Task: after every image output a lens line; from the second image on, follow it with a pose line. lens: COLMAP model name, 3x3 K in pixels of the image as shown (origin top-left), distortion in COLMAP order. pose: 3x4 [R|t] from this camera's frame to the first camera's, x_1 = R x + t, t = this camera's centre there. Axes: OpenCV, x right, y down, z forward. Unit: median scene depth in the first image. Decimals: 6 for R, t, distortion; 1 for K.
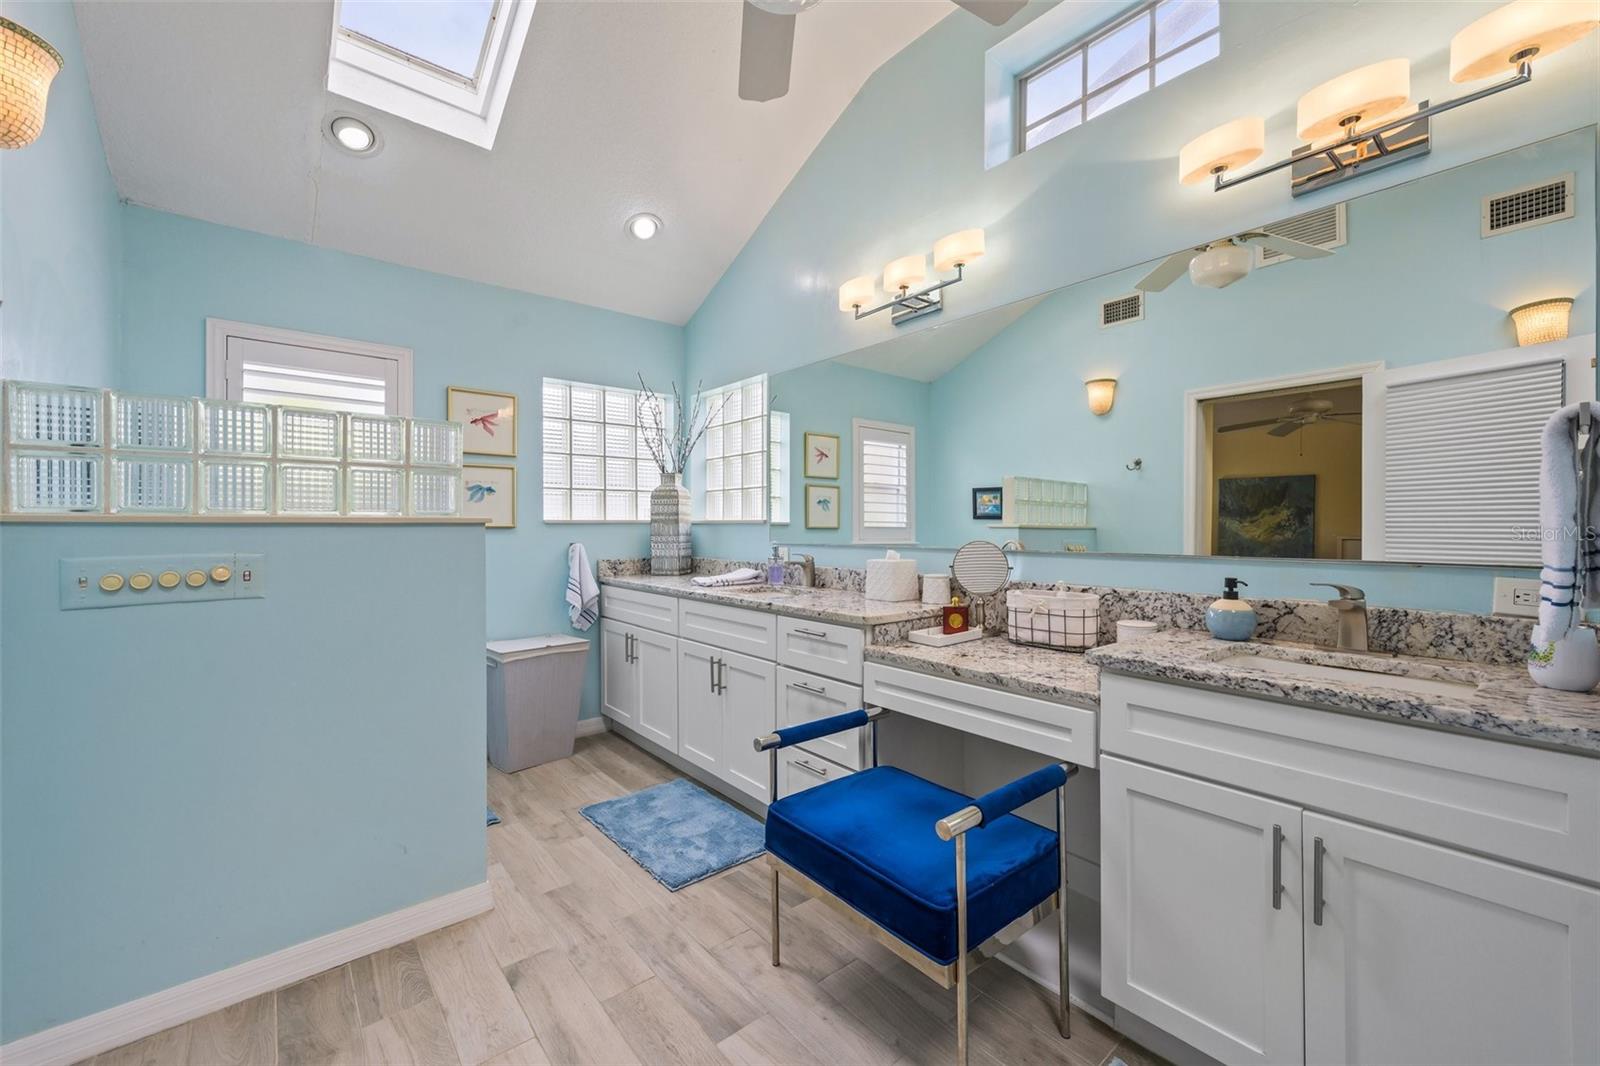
lens RADIAL K [[631.6, 0, 802.1], [0, 631.6, 521.0], [0, 0, 1]] dist [0.003544, -0.000550]
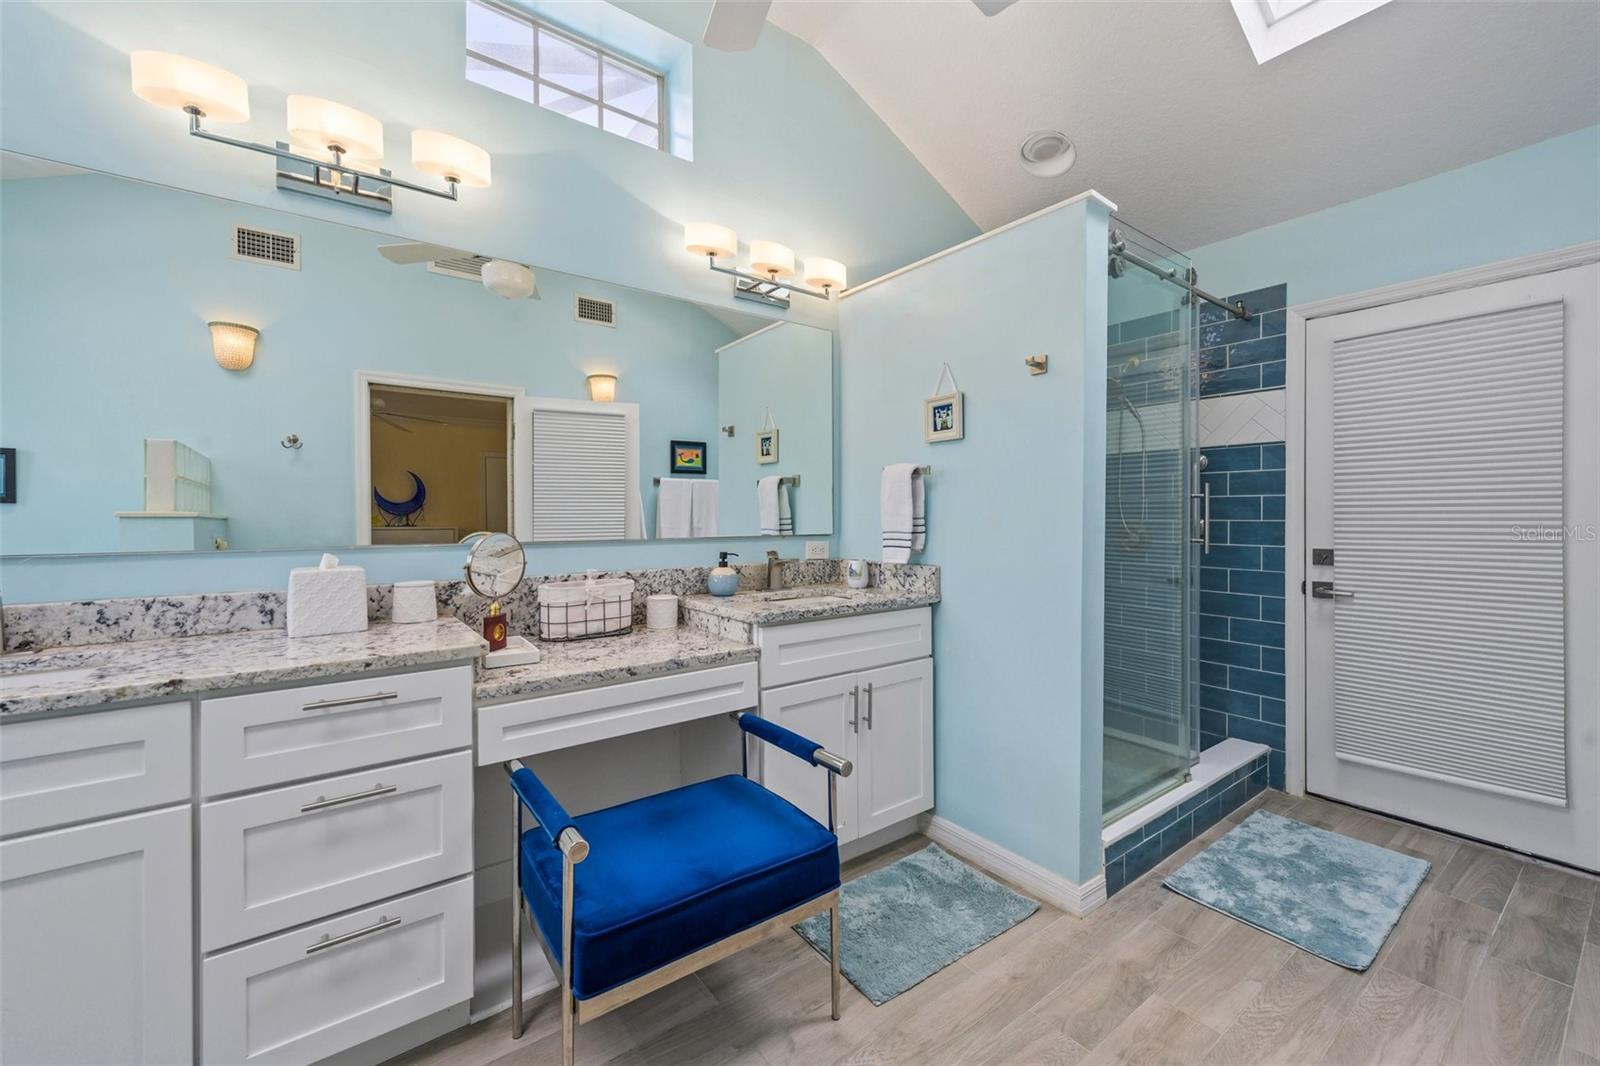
lens RADIAL K [[631.6, 0, 791.8], [0, 631.6, 521.3], [0, 0, 1]] dist [0.003544, -0.000550]
pose [[0.064088, -0.010525, 0.997889, -0.558988], [-0.008265, 0.999904, 0.011077, 0.003338], [-0.997910, -0.008957, 0.063995, 0.591290]]
